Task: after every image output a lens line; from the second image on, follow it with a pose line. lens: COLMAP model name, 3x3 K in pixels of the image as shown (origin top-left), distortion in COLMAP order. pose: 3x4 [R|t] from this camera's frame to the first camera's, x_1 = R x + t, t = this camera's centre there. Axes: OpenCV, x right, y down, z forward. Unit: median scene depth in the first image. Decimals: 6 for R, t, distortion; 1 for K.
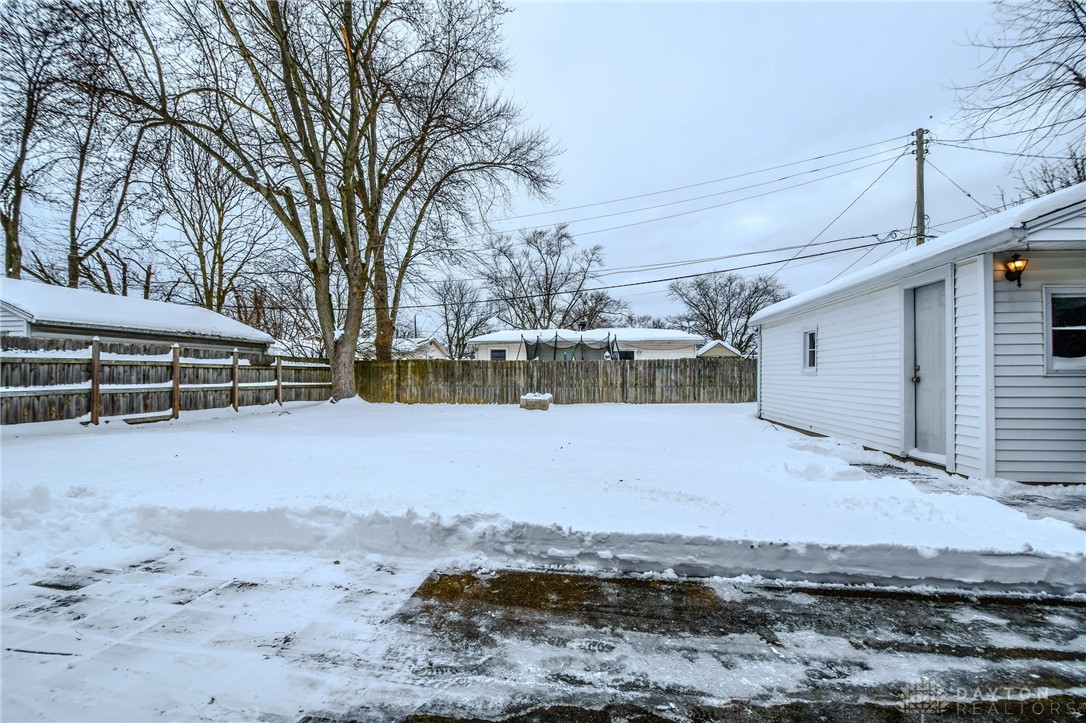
lens RADIAL K [[472.7, 0, 525.5], [0, 472.7, 364.9], [0, 0, 1]] dist [0.006882, -0.016145]
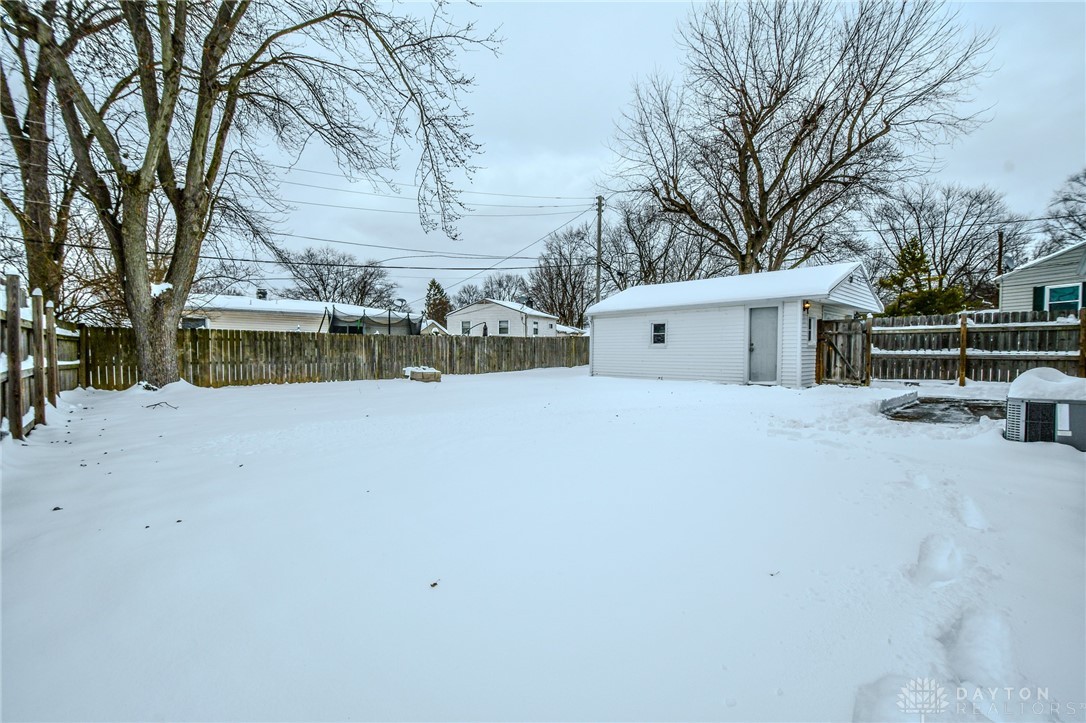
lens RADIAL K [[472.7, 0, 521.8], [0, 472.7, 369.6], [0, 0, 1]] dist [0.006882, -0.016145]
pose [[0.632455, -0.030817, 0.773984, -3.516517], [-0.013161, 0.998637, 0.050516, 0.059562], [-0.774485, -0.042136, 0.631187, 0.971078]]
